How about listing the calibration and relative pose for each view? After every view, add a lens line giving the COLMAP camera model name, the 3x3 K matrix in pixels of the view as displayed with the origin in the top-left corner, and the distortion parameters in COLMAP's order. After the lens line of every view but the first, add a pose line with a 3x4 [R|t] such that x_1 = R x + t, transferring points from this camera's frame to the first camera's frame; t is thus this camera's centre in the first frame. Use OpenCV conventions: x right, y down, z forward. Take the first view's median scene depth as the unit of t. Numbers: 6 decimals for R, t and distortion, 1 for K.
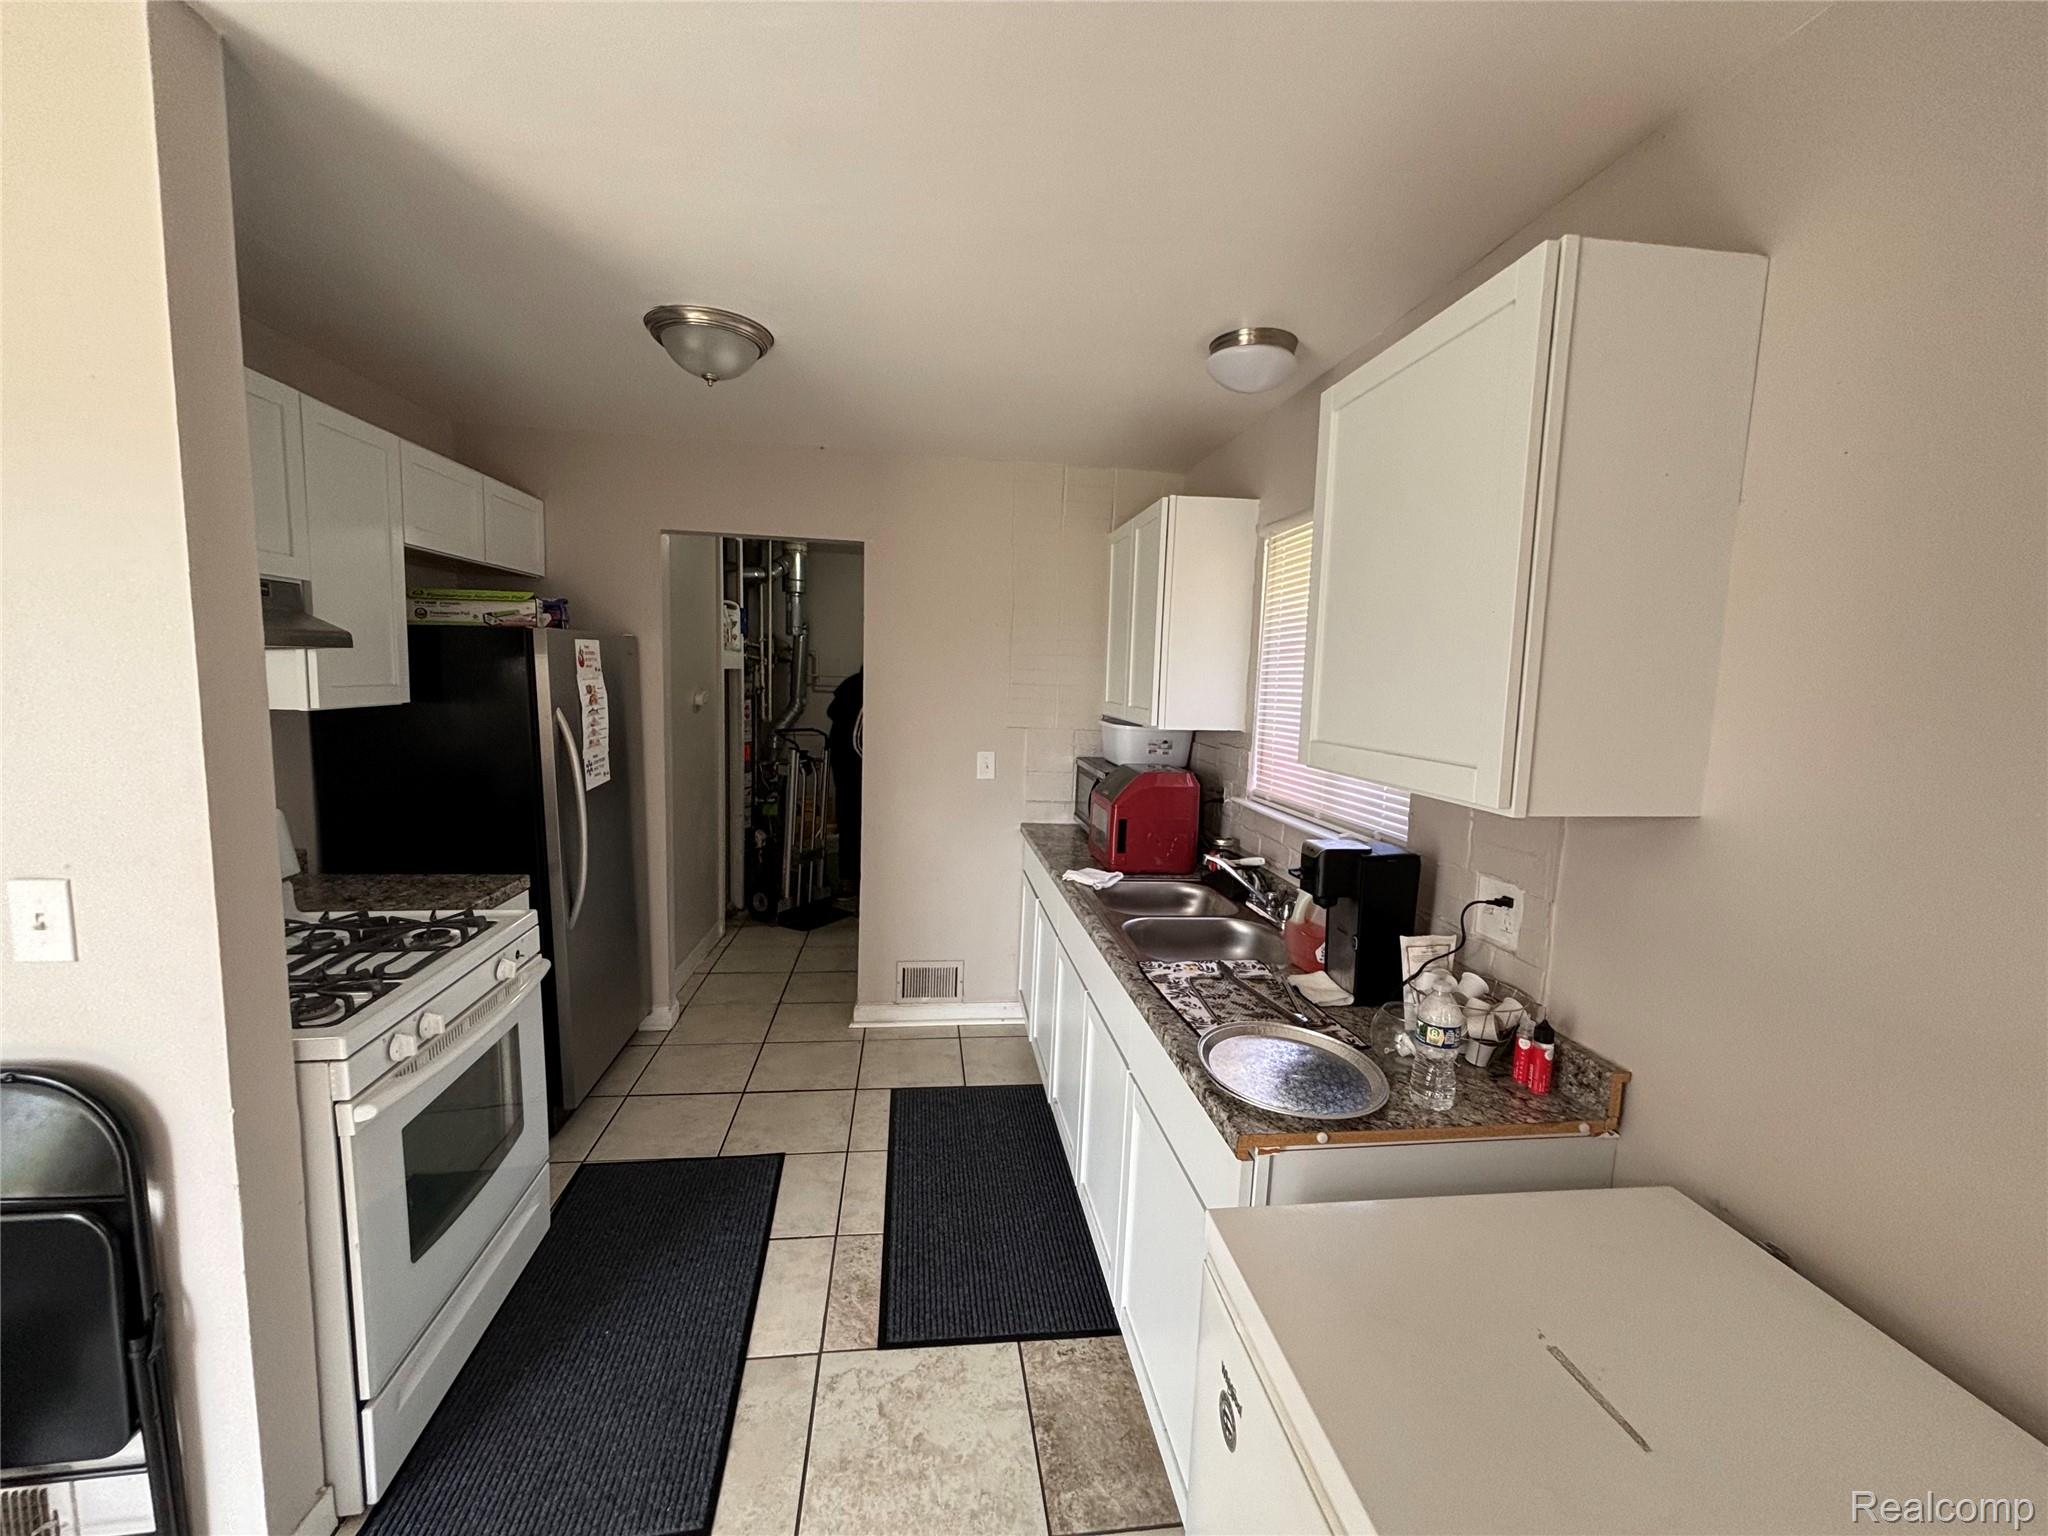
lens RADIAL K [[827.2, 0, 1024.0], [0, 827.2, 768.0], [0, 0, 1]] dist [-0.001035, -0.000008]
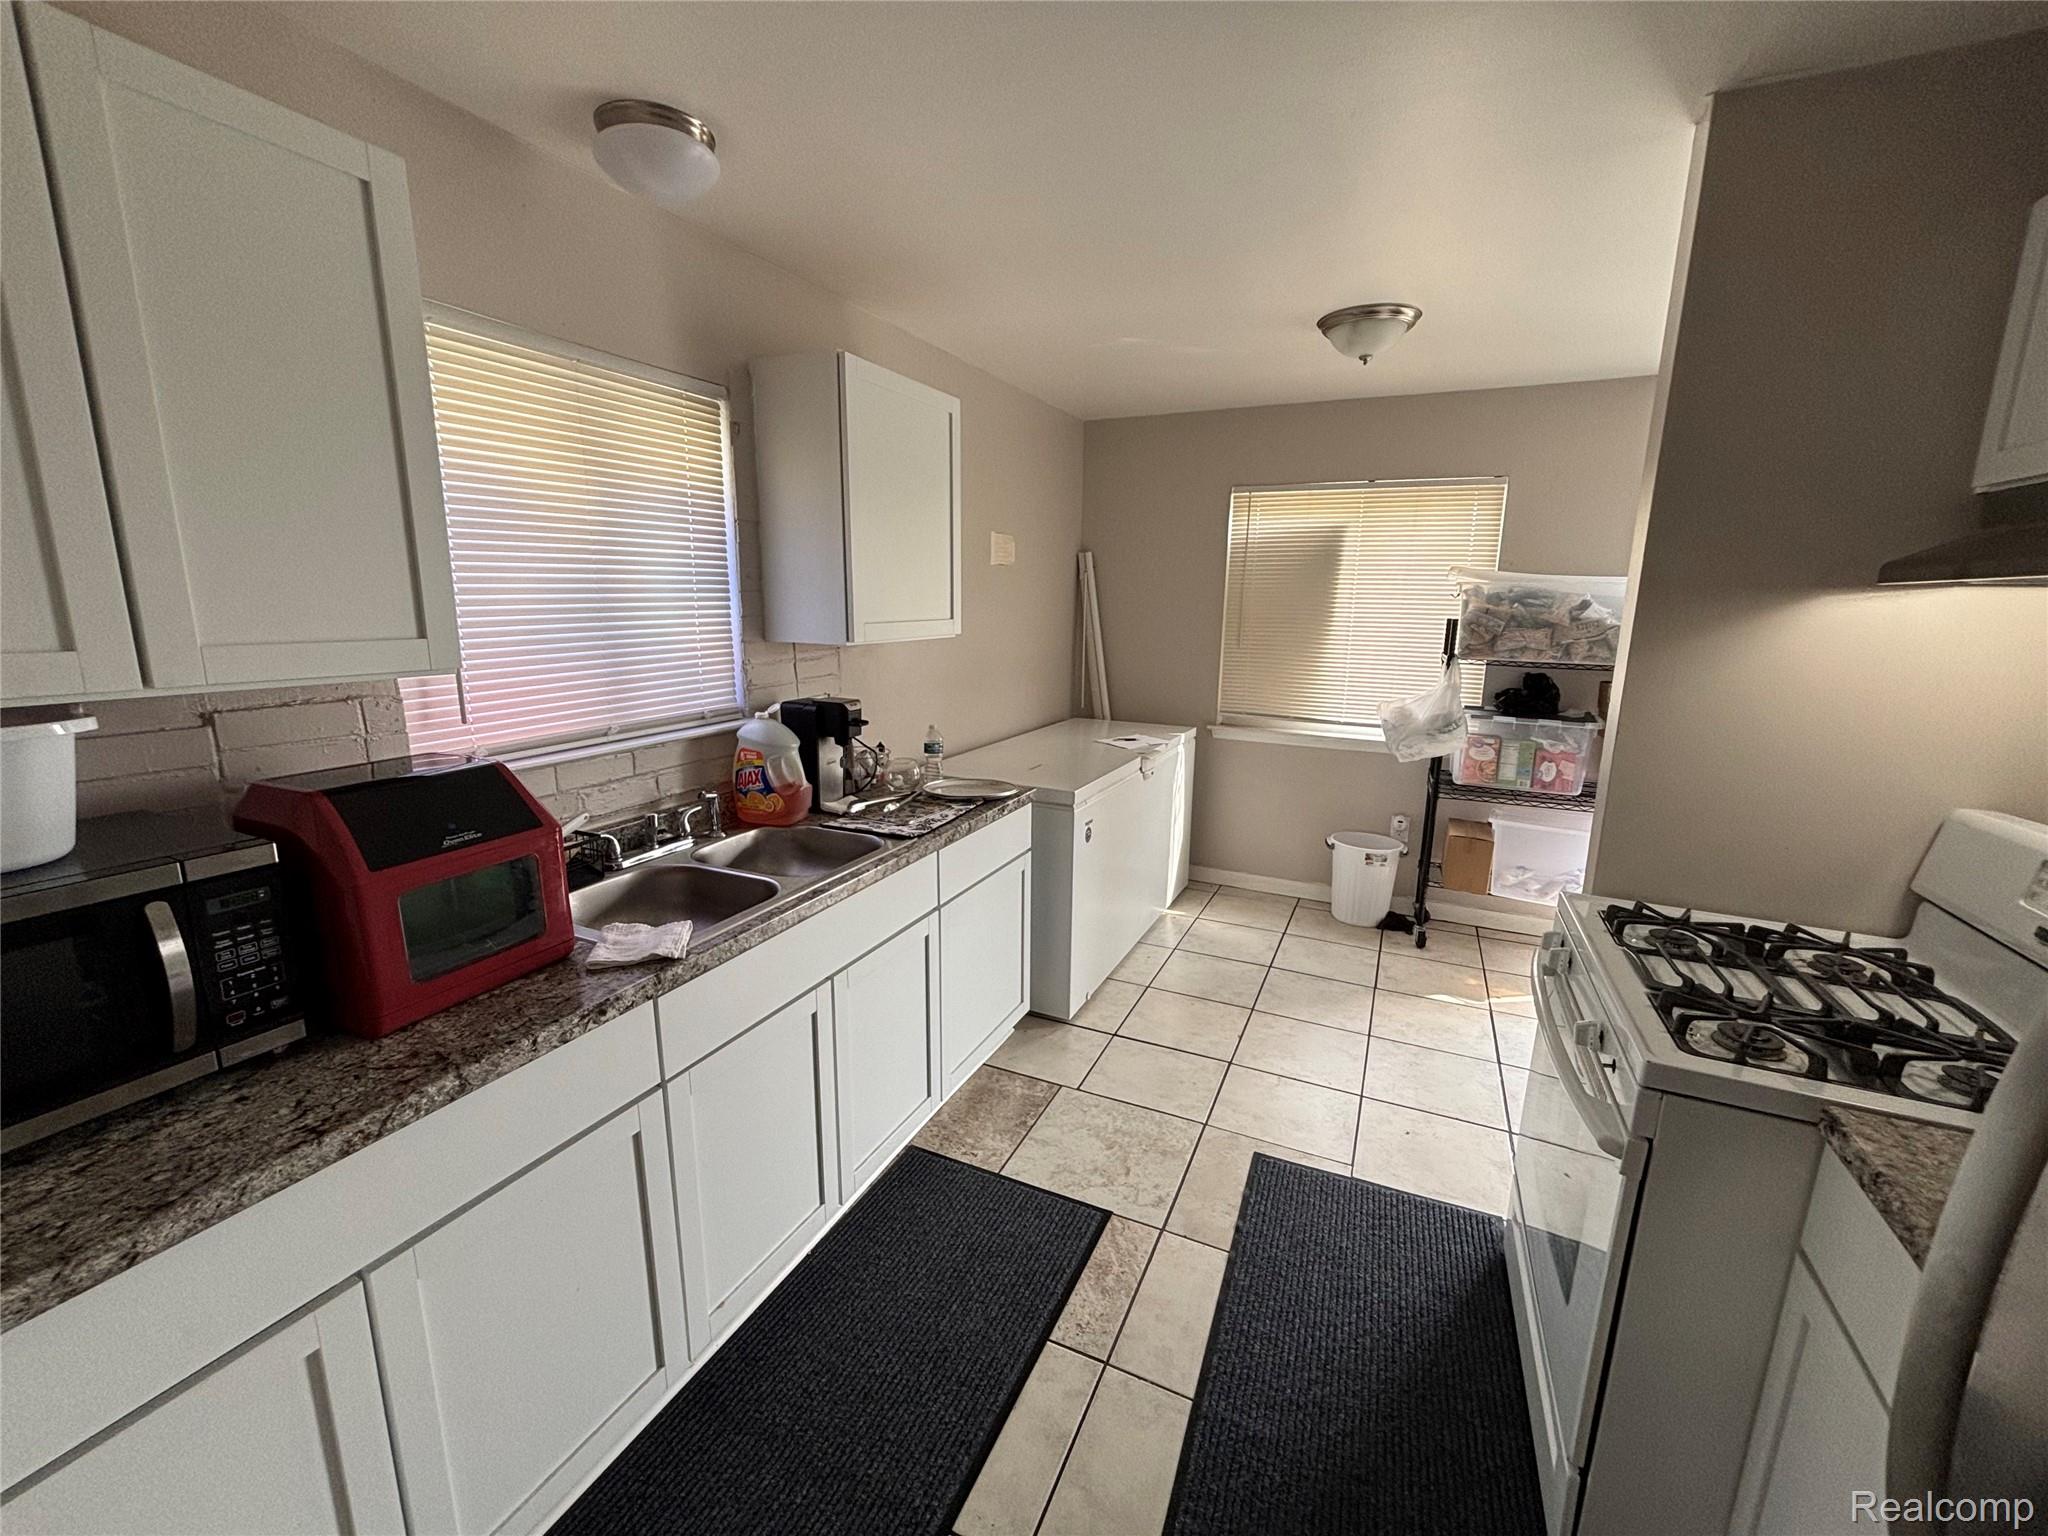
lens RADIAL K [[827.2, 0, 1024.0], [0, 827.2, 768.0], [0, 0, 1]] dist [-0.001035, -0.000008]
pose [[-0.837078, -0.162701, 0.522329, -0.551380], [0.020053, 0.944987, 0.326492, -0.214582], [-0.546715, 0.283773, -0.787766, 1.747347]]
